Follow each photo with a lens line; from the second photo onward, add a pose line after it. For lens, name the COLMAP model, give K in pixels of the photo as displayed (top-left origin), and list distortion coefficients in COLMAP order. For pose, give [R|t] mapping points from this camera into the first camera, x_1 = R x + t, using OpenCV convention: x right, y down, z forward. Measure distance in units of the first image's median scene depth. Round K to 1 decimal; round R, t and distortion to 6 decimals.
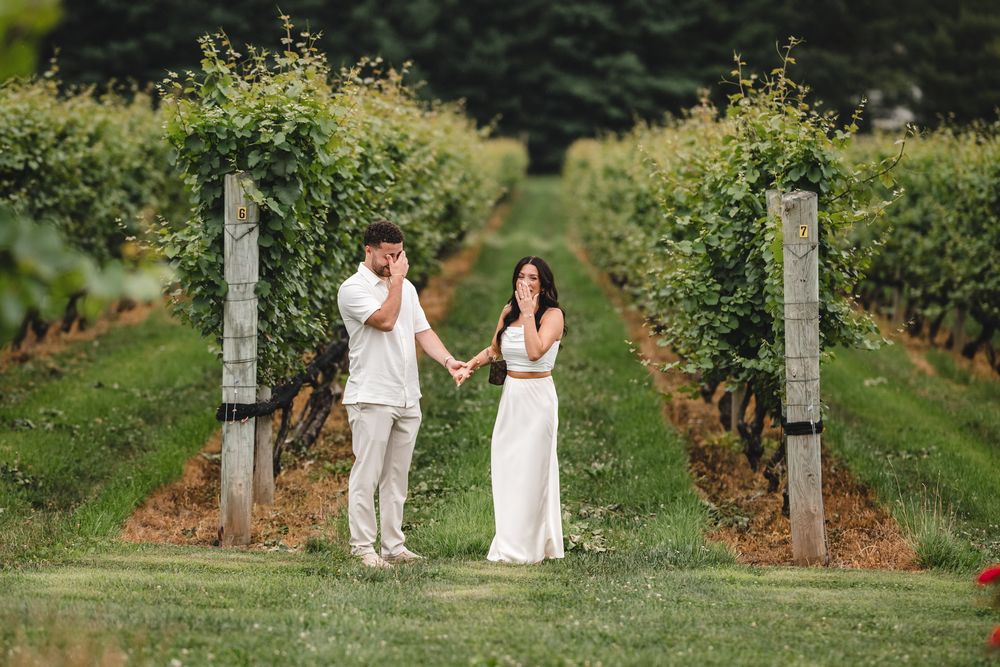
lens RADIAL K [[4145.3, 0, 463.4], [0, 4145.3, 402.7], [0, 0, 1]] dist [0.274566, -5.135570]
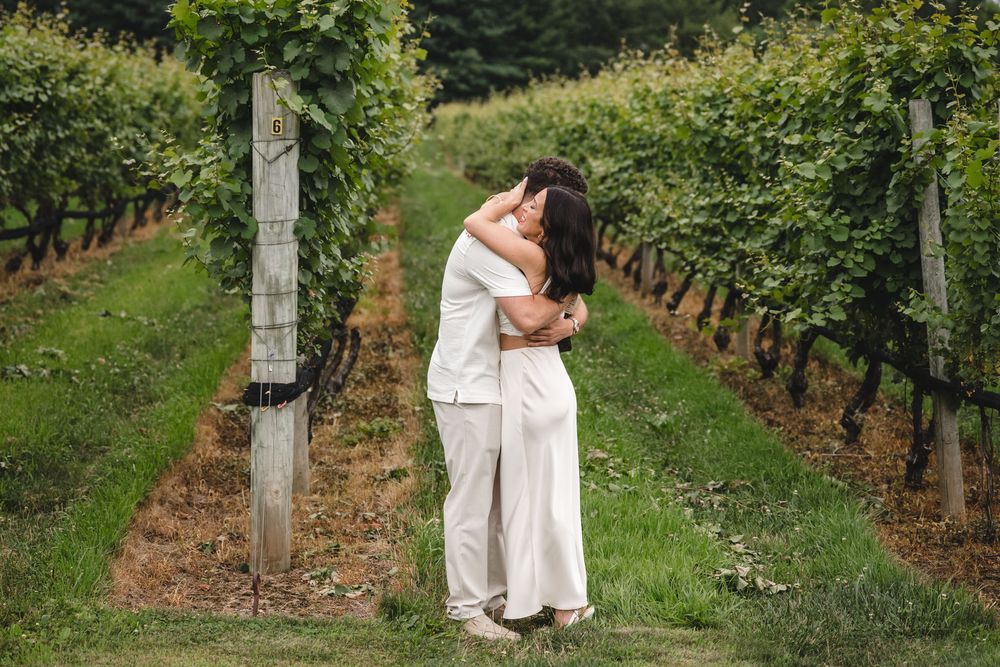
lens RADIAL K [[2181.8, 0, 417.1], [0, 2181.8, 333.9], [0, 0, 1]] dist [0.045162, -0.083478]
pose [[0.999162, -0.007283, 0.040279, -0.041387], [0.005880, 0.999376, 0.034828, -0.020656], [-0.040507, -0.034562, 0.998581, 0.571472]]
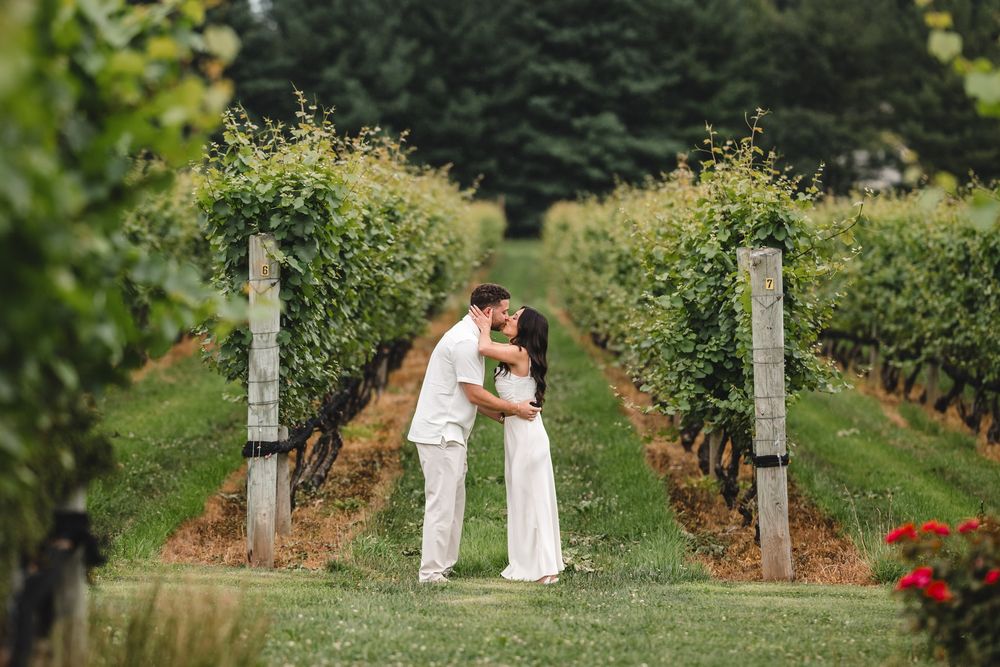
lens RADIAL K [[4565.4, 0, 500.0], [0, 4565.4, 333.5], [0, 0, 1]] dist [0.054958, 2.810925]
pose [[0.999855, -0.005350, 0.016182, -0.009633], [0.005906, 0.999387, -0.034504, 0.012995], [-0.015988, 0.034595, 0.999274, -0.208222]]
